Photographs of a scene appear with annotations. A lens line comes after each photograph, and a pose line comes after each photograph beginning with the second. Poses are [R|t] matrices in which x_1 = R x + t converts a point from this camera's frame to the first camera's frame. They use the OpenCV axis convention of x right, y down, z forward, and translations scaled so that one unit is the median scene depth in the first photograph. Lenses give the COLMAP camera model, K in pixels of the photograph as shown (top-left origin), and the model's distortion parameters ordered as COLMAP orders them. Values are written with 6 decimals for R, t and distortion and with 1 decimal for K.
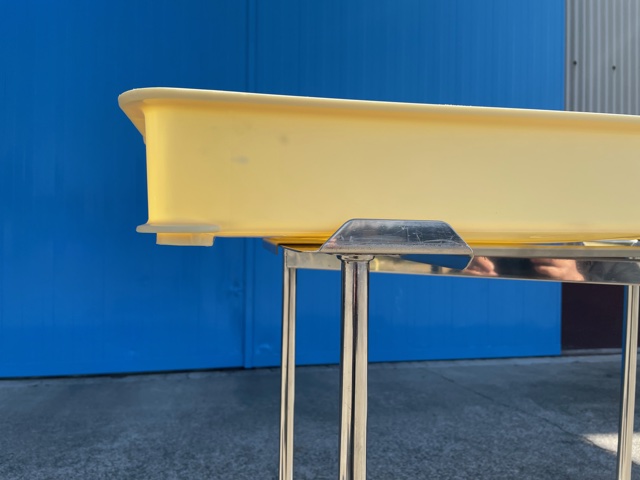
lens RADIAL K [[492.5, 0, 324.9], [0, 492.5, 239.9], [0, 0, 1]] dist [0.072529, -0.112128]
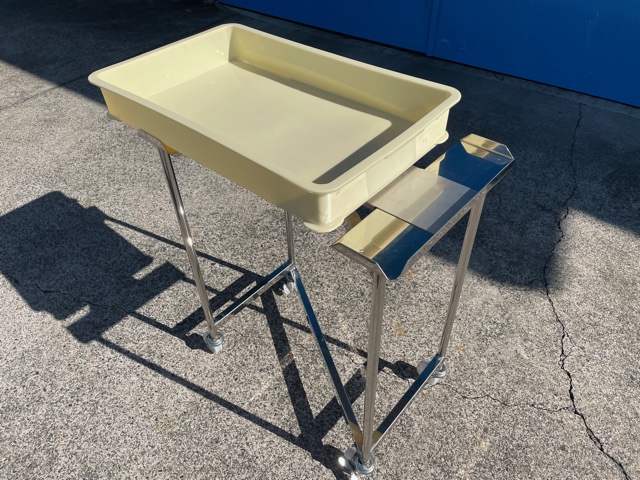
lens RADIAL K [[492.5, 0, 316.5], [0, 492.5, 240.1], [0, 0, 1]] dist [0.072529, -0.112128]
pose [[0.644434, 0.485673, -0.590615, 0.877794], [0.009743, 0.767112, 0.641440, -0.247628], [0.764598, -0.419120, 0.489621, 0.066812]]
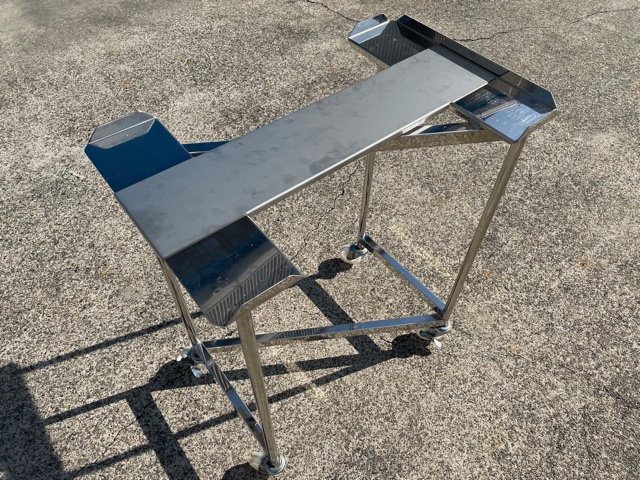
lens RADIAL K [[492.5, 0, 320.4], [0, 492.5, 222.2], [0, 0, 1]] dist [0.072529, -0.112128]
pose [[0.887816, -0.355554, 0.292170, -0.105904], [0.022290, 0.667359, 0.744403, -0.267807], [-0.459658, -0.654380, 0.600417, -0.375858]]
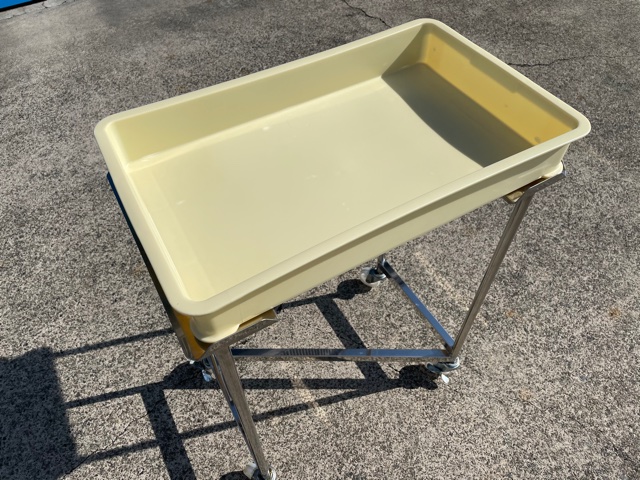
lens RADIAL K [[492.5, 0, 322.0], [0, 492.5, 222.8], [0, 0, 1]] dist [0.072529, -0.112128]
pose [[0.944477, -0.266765, 0.191832, -0.047350], [0.038098, 0.668797, 0.742468, -0.302789], [-0.326362, -0.693936, 0.641826, -0.383724]]
